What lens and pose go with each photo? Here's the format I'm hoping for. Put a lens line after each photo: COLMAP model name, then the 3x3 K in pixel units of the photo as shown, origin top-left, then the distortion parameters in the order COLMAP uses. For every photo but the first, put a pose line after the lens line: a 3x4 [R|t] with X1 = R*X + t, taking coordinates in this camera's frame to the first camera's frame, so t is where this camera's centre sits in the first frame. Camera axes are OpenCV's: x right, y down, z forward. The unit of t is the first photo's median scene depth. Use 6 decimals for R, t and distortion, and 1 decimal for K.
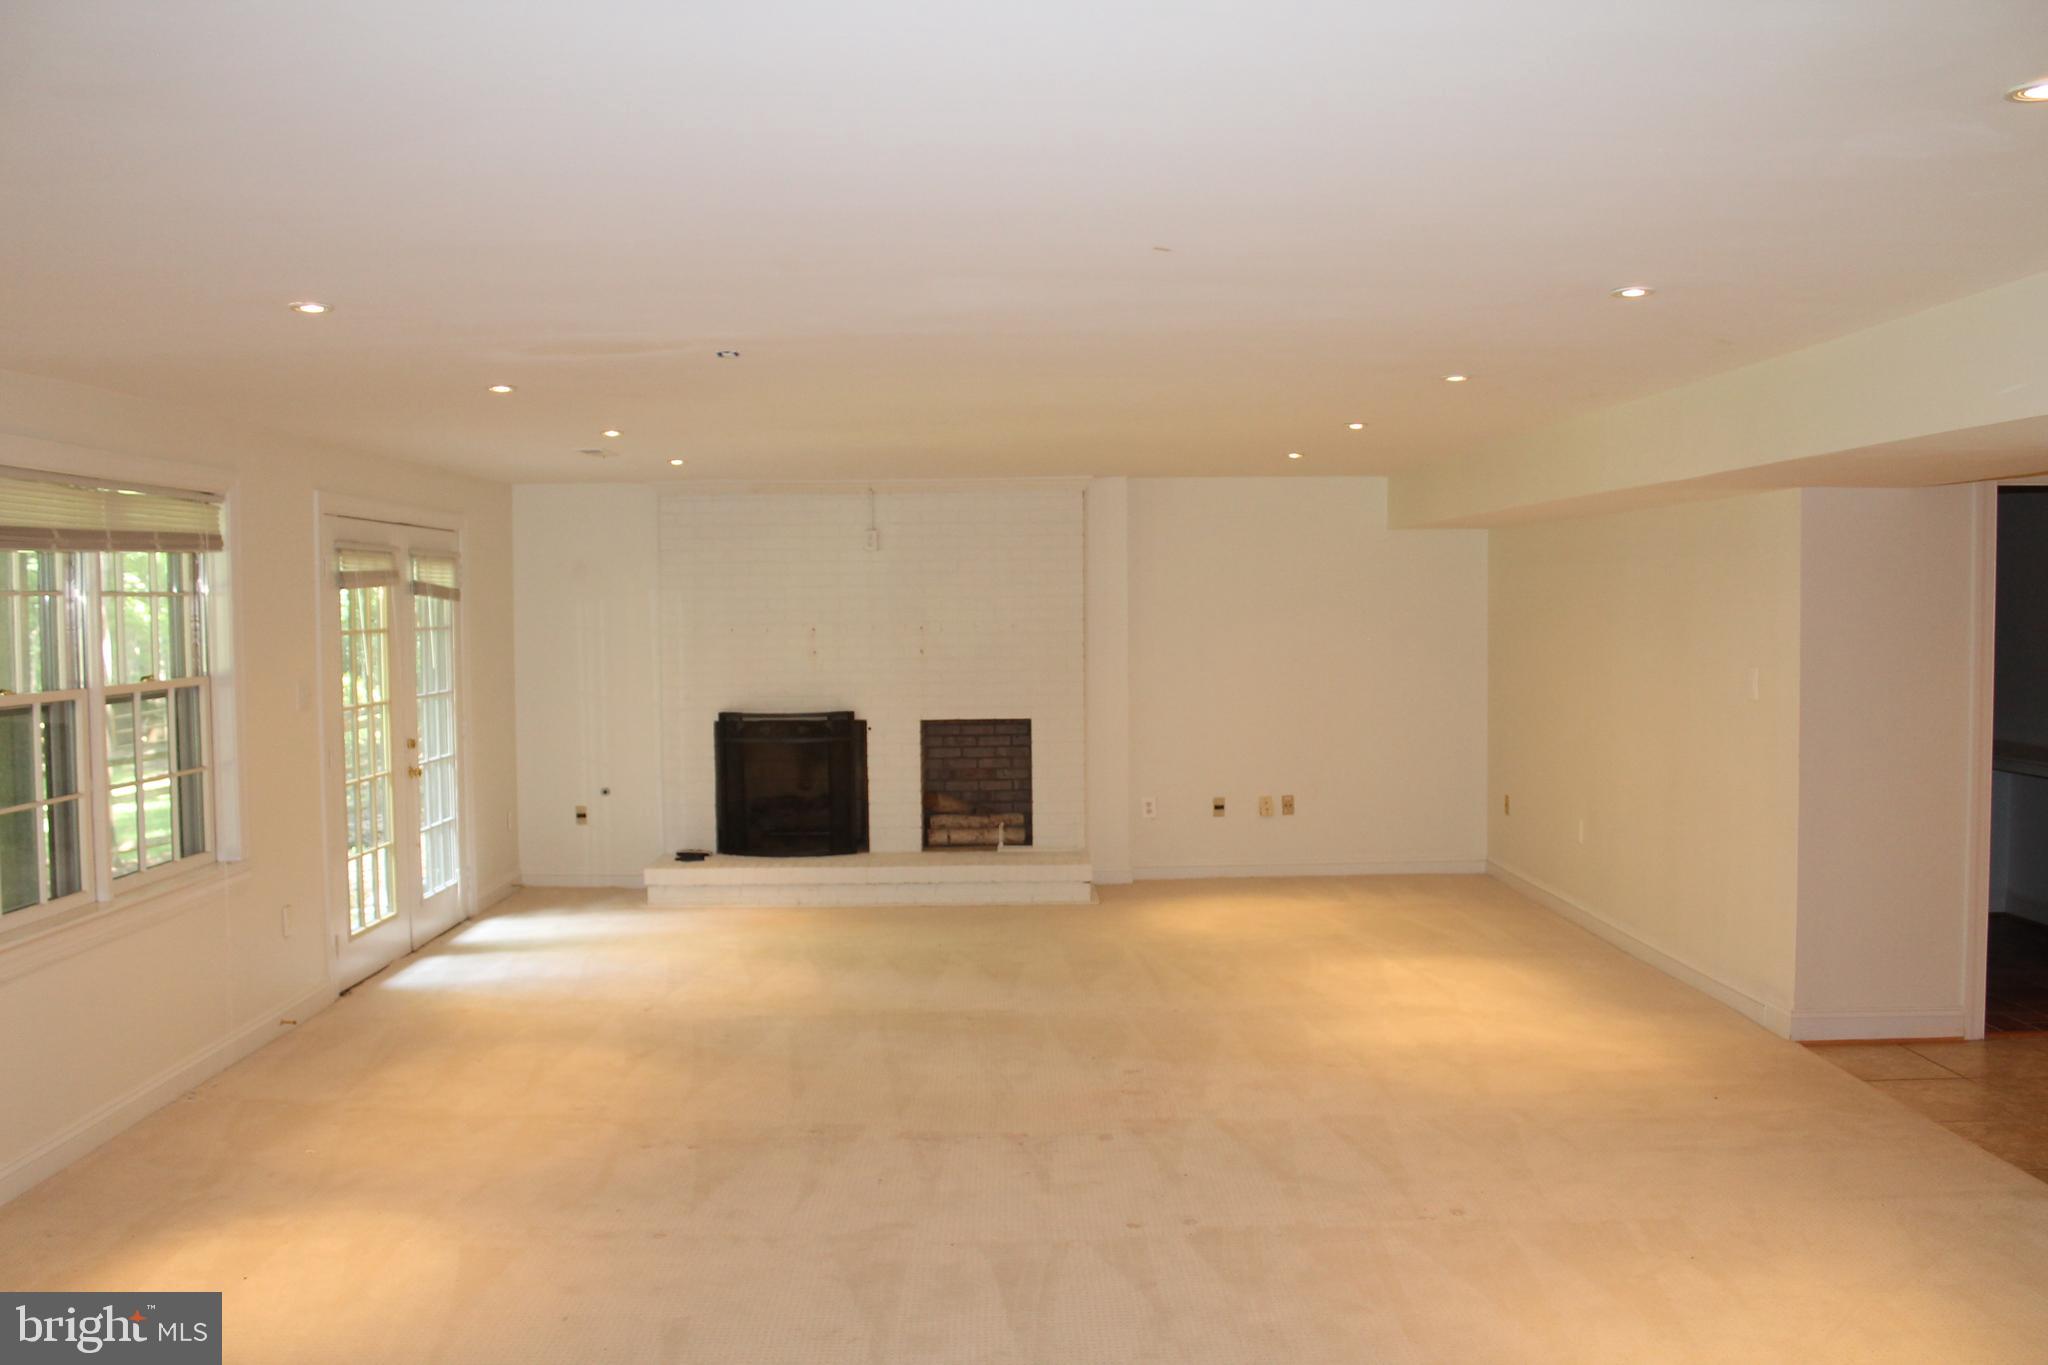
lens RADIAL K [[1751.8, 0, 1023.9], [0, 1751.8, 704.1], [0, 0, 1]] dist [-0.177417, 0.218785]
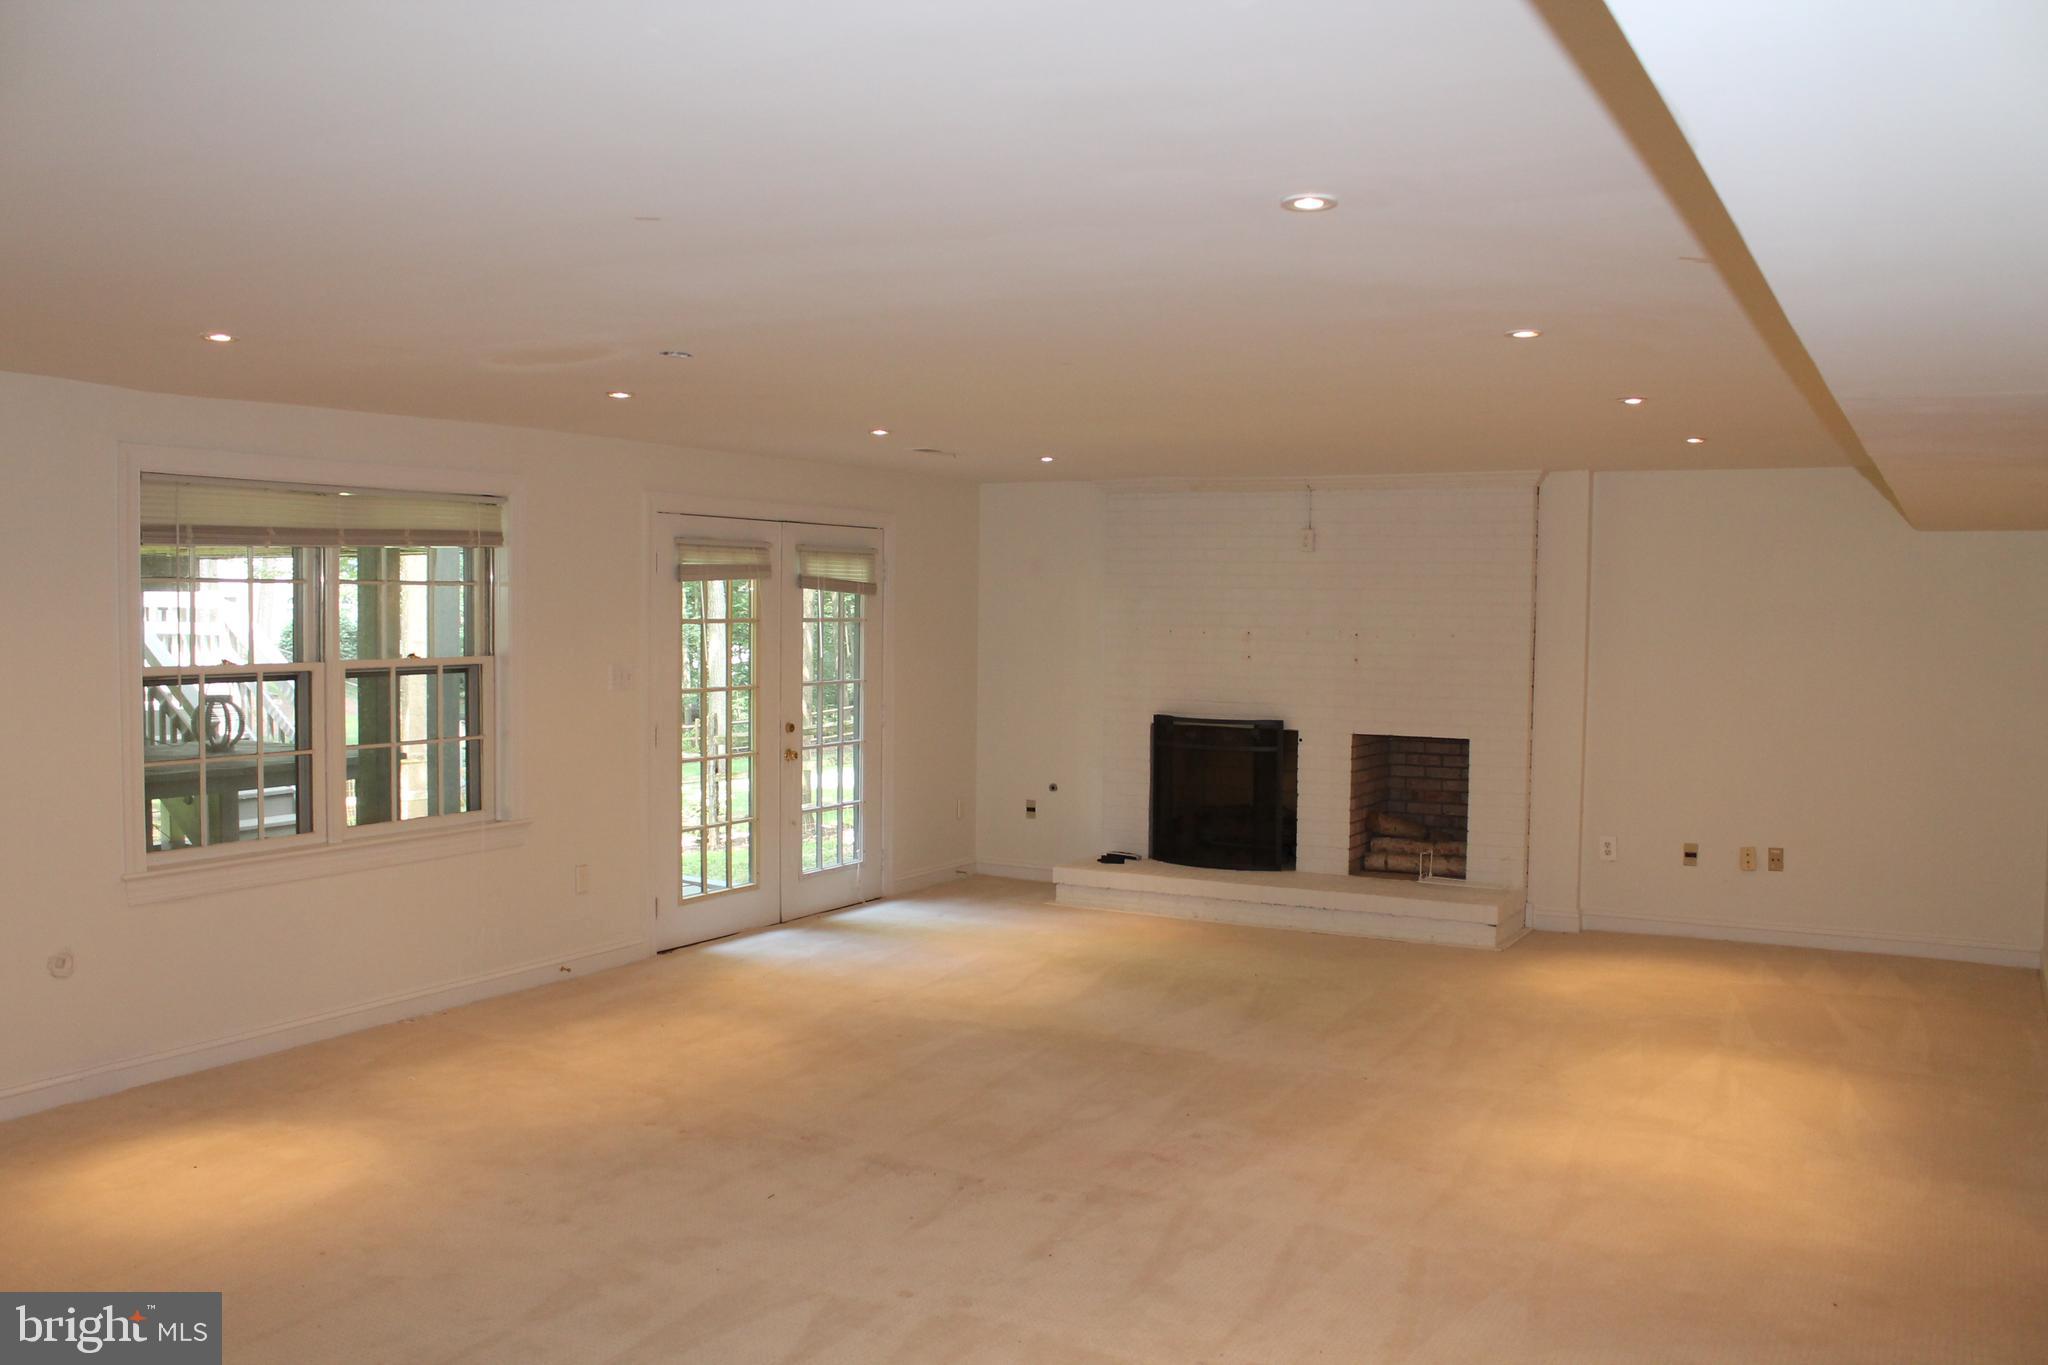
lens RADIAL K [[1751.8, 0, 1023.9], [0, 1751.8, 704.1], [0, 0, 1]] dist [-0.177417, 0.218785]
pose [[0.865705, 0.047777, -0.498270, 0.262636], [-0.048168, 0.998766, 0.012078, -0.009970], [0.498232, 0.013545, 0.866938, 0.115721]]
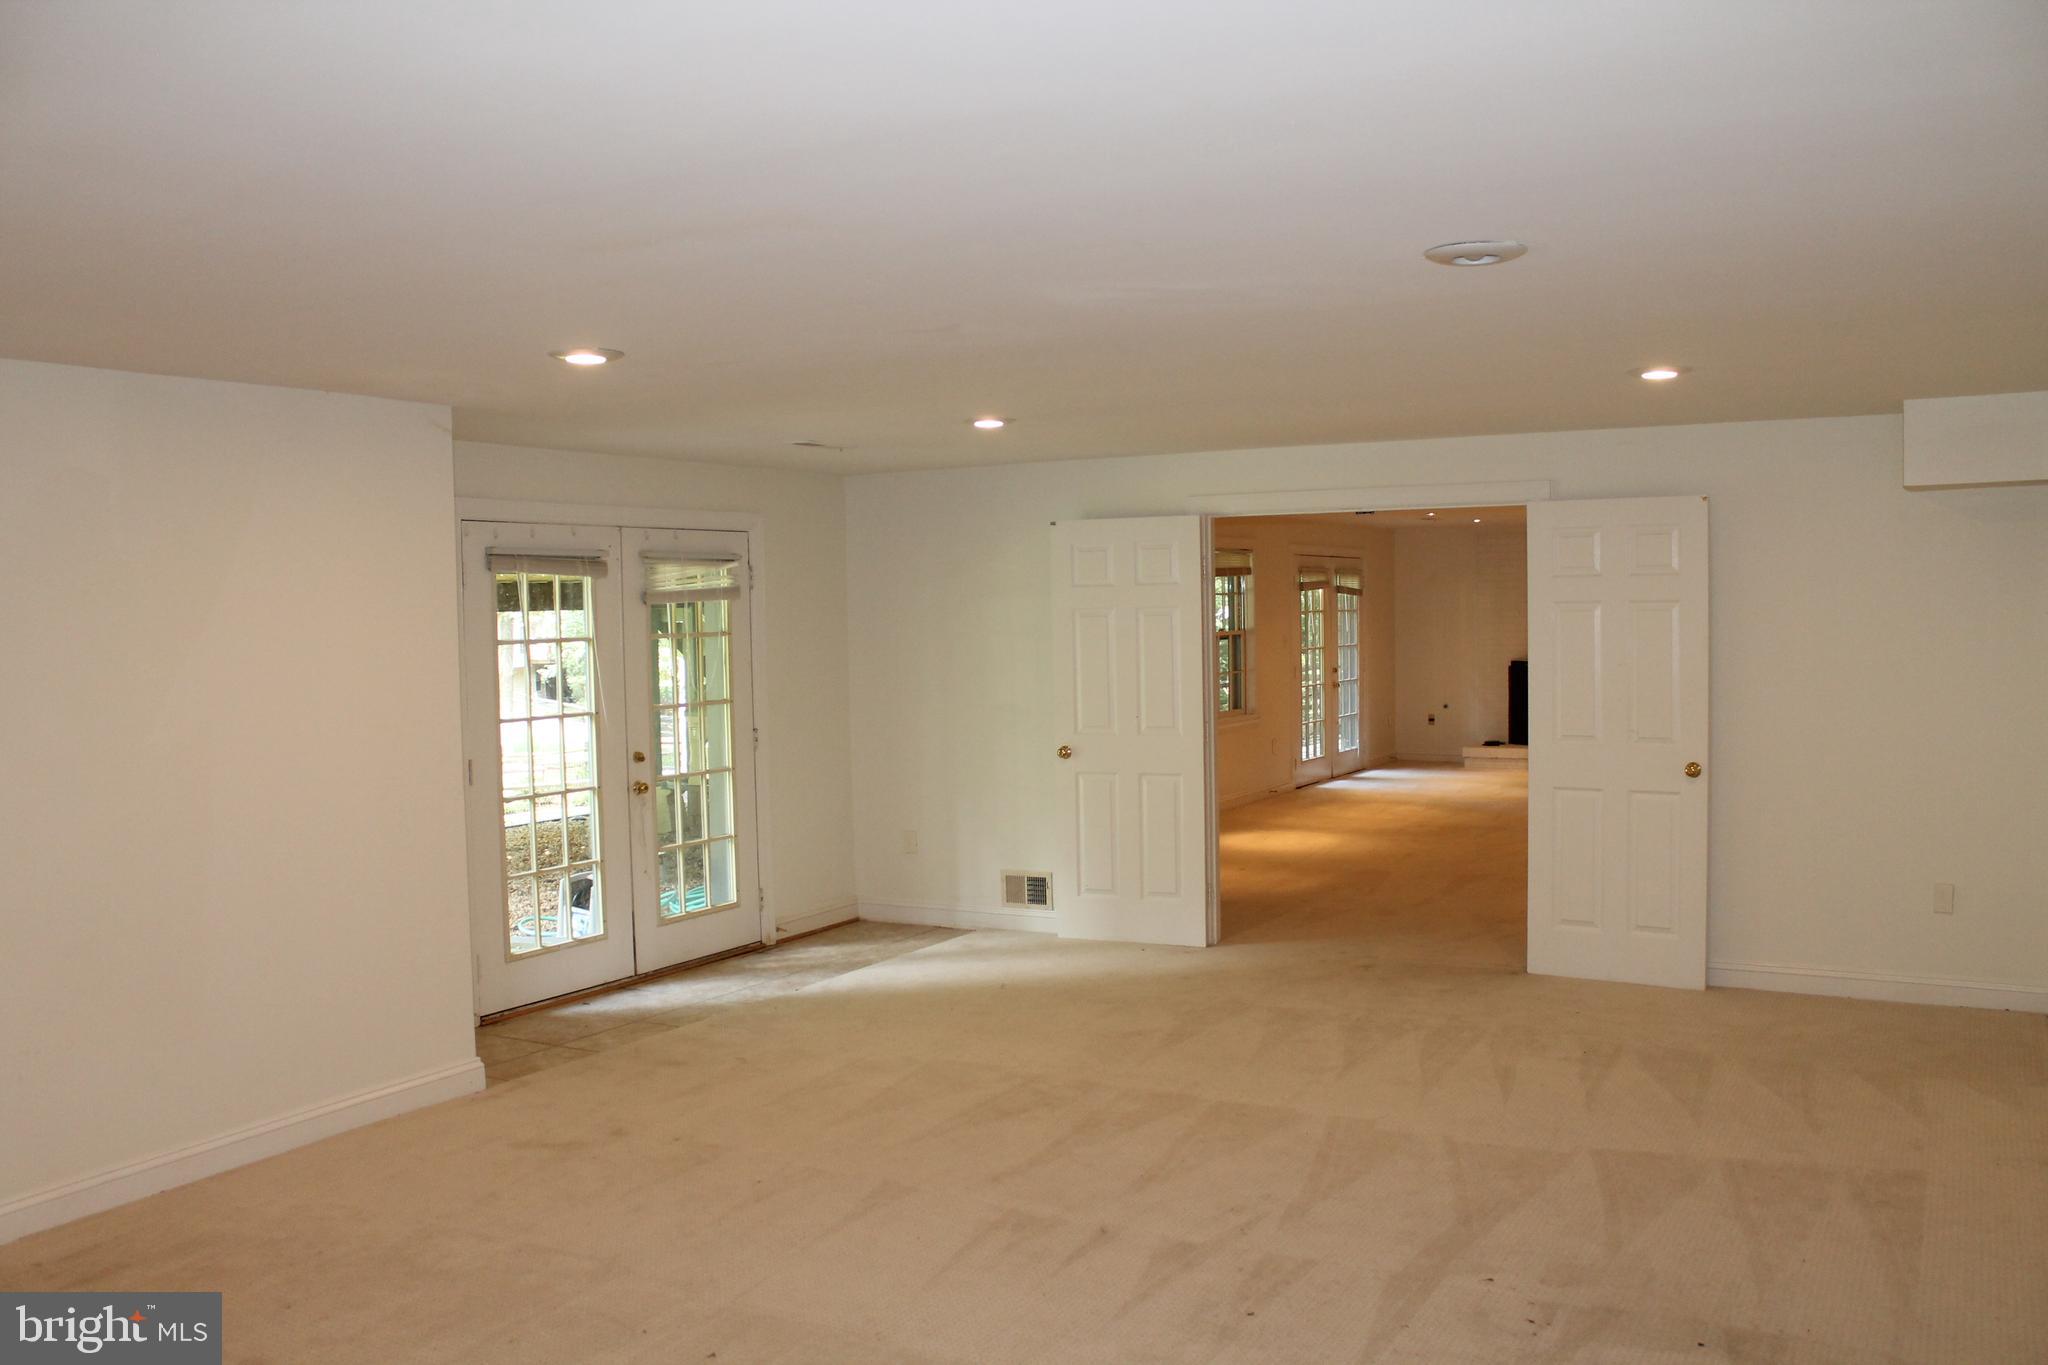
lens RADIAL K [[1751.8, 0, 1023.9], [0, 1751.8, 704.1], [0, 0, 1]] dist [-0.177417, 0.218785]
pose [[0.861036, 0.023579, -0.507997, 0.289511], [-0.020291, 0.999722, 0.012010, 0.038438], [0.508139, -0.000033, 0.861275, -0.739143]]
